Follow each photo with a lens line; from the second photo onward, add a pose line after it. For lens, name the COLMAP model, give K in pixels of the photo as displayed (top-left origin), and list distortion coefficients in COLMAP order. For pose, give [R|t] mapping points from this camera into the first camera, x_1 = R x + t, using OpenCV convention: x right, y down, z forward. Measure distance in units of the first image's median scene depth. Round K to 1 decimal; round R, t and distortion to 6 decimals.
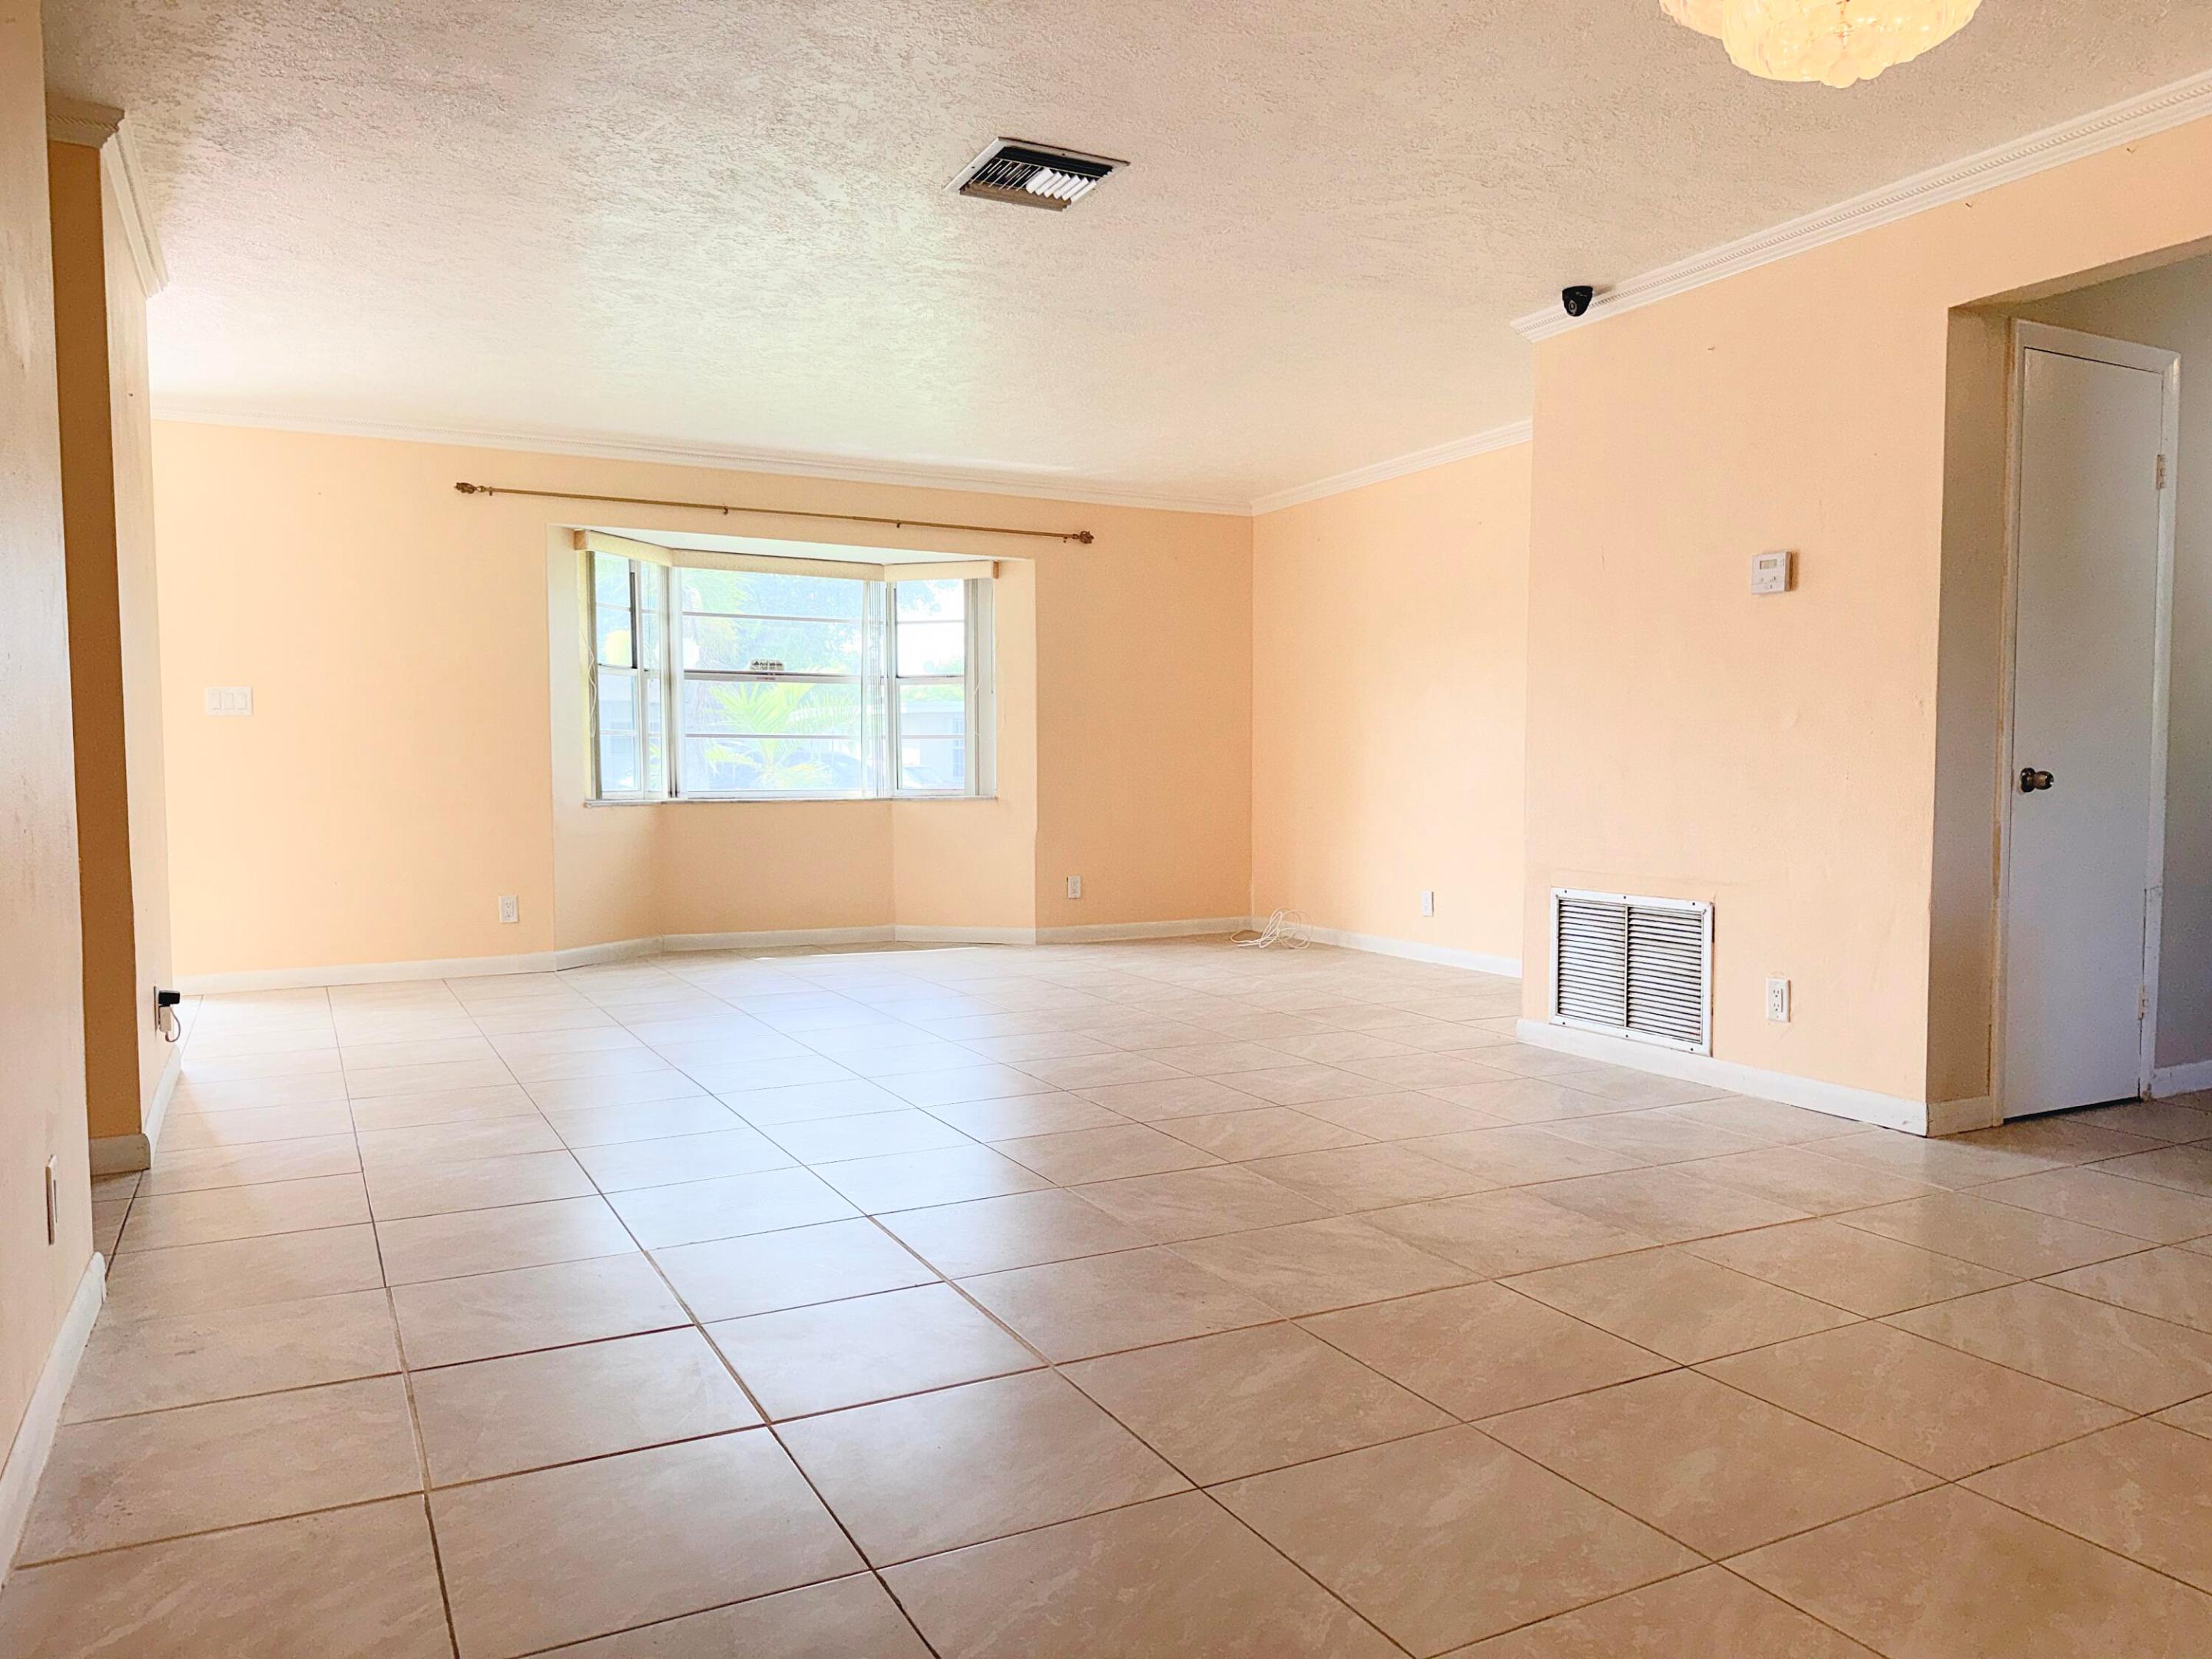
lens RADIAL K [[1544.3, 0, 1096.2], [0, 1544.3, 847.8], [0, 0, 1]] dist [0.204465, -0.399791]
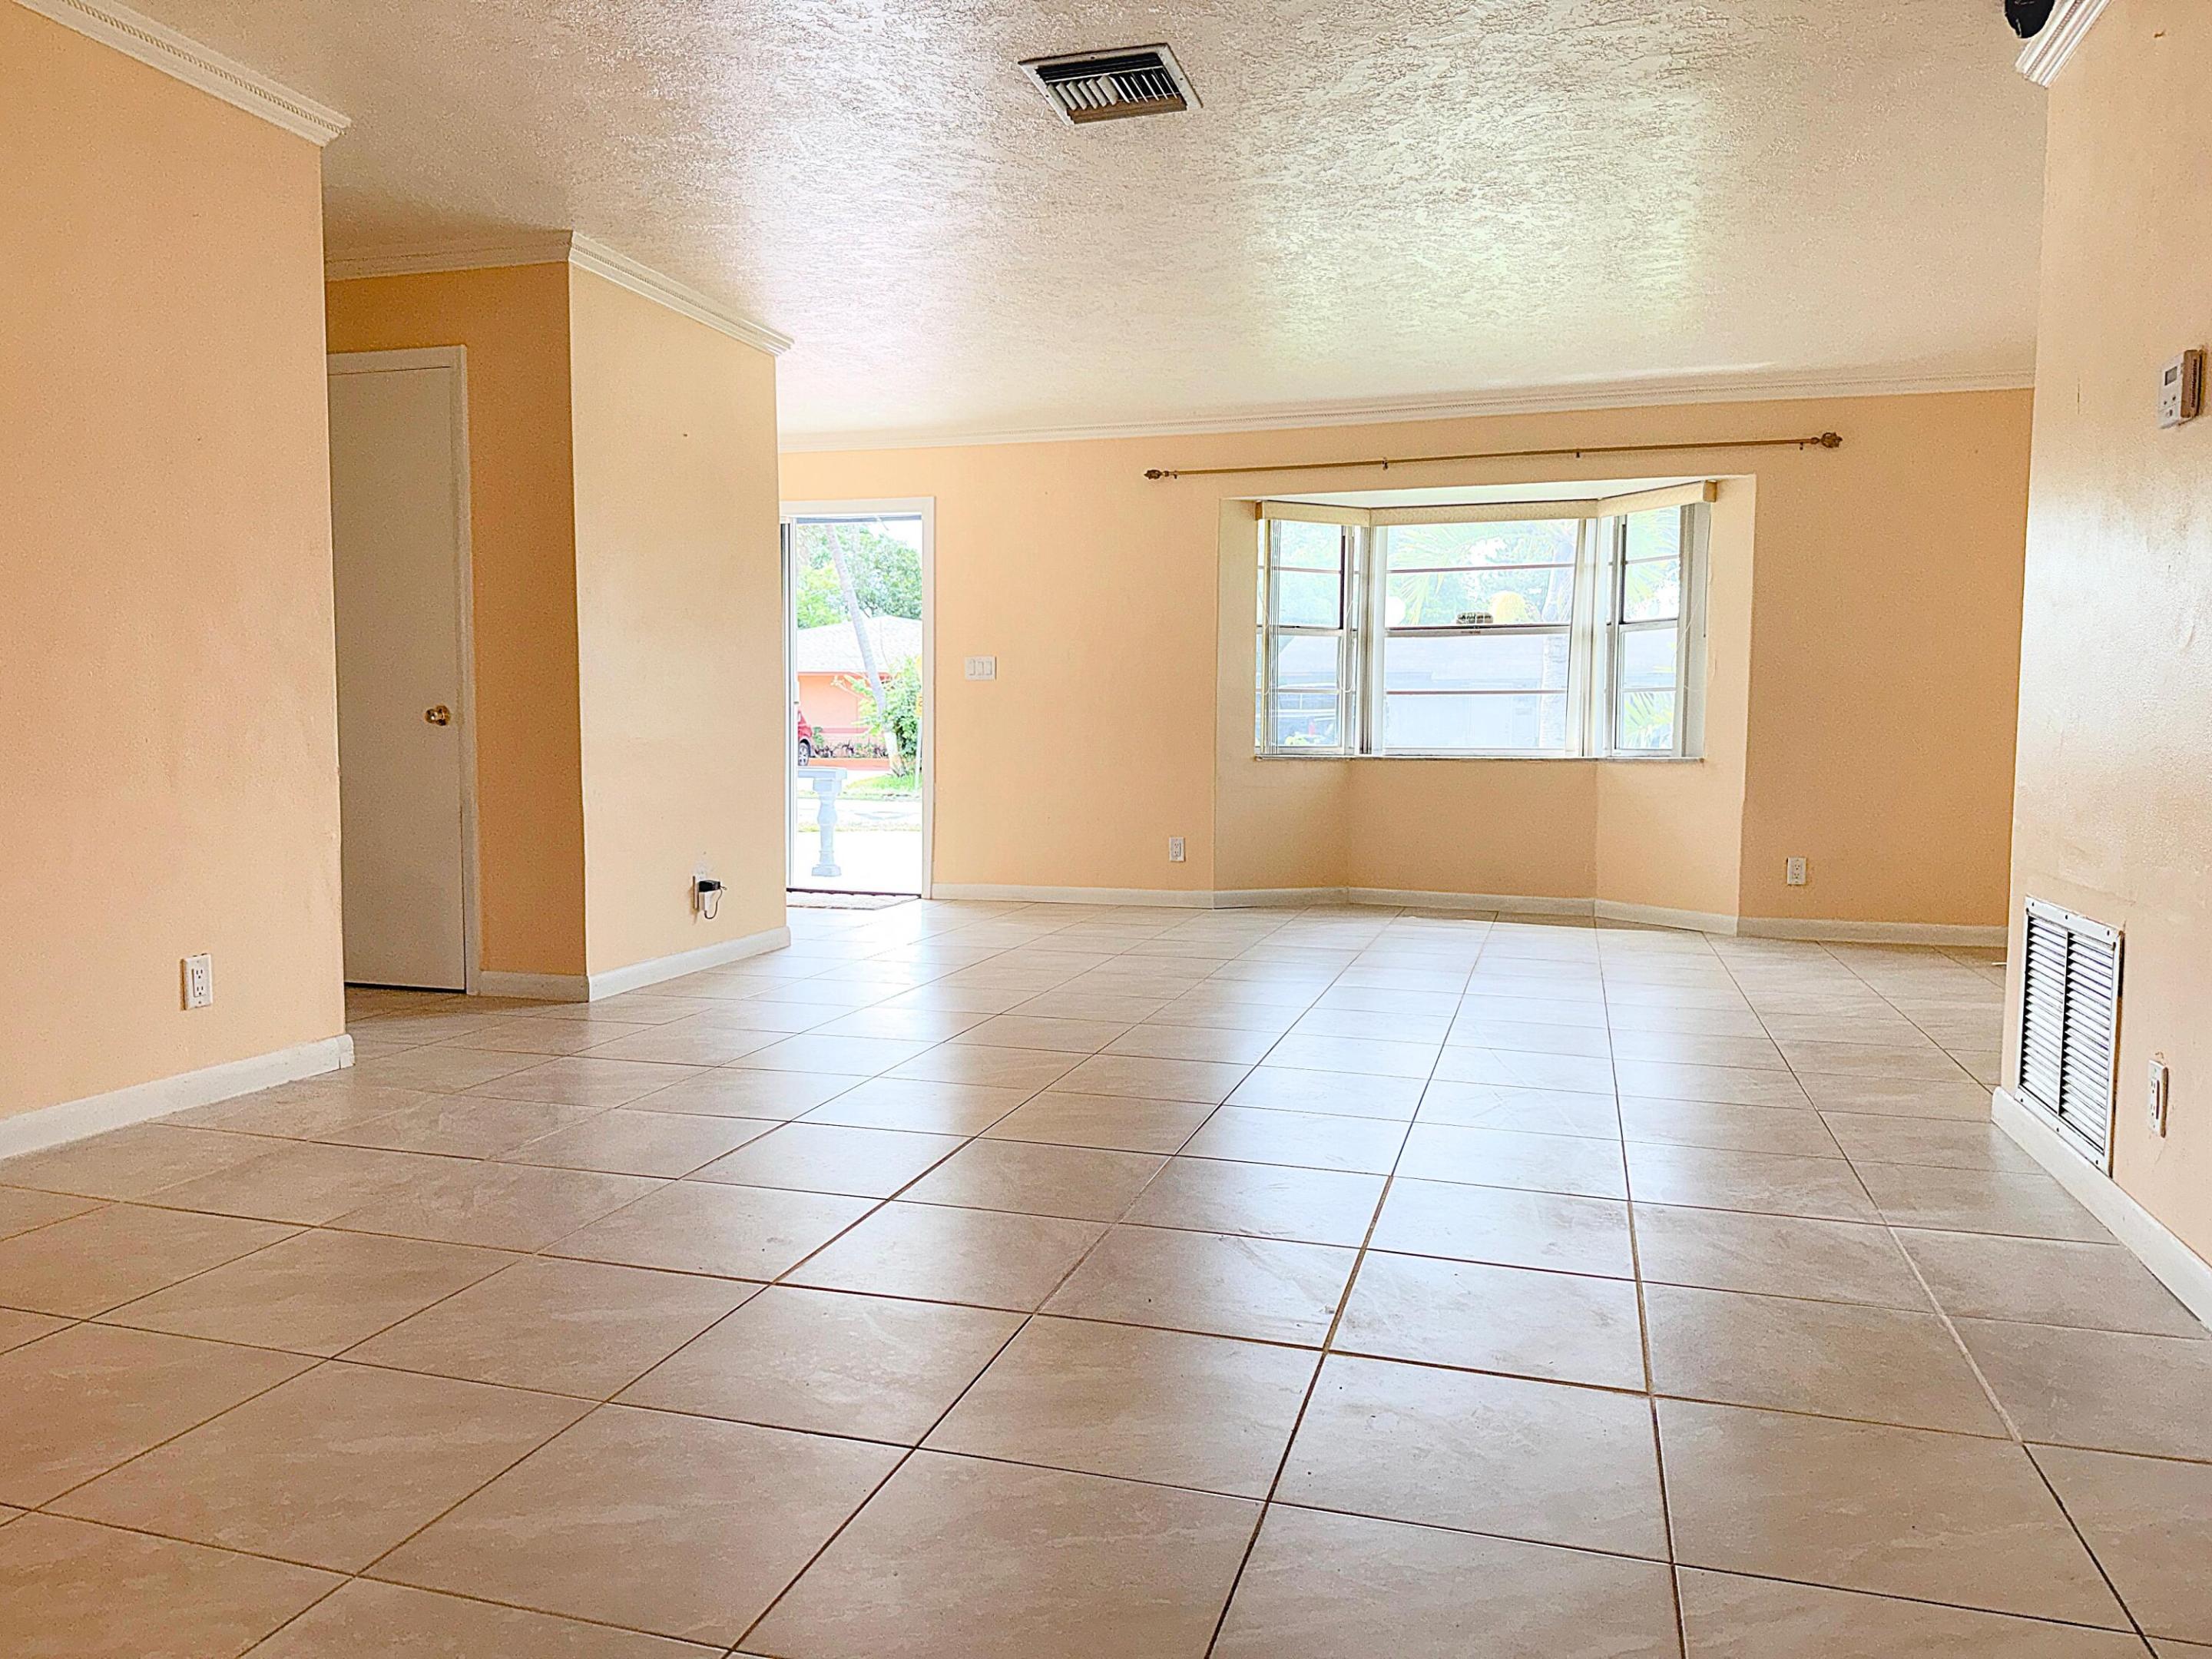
lens RADIAL K [[1528.4, 0, 1097.8], [0, 1528.4, 854.2], [0, 0, 1]] dist [0.070053, -0.108651]
pose [[0.707164, 0.063921, -0.704154, 0.310195], [-0.046355, 0.997954, 0.044038, -0.002514], [0.705528, 0.001499, 0.708680, 0.166984]]
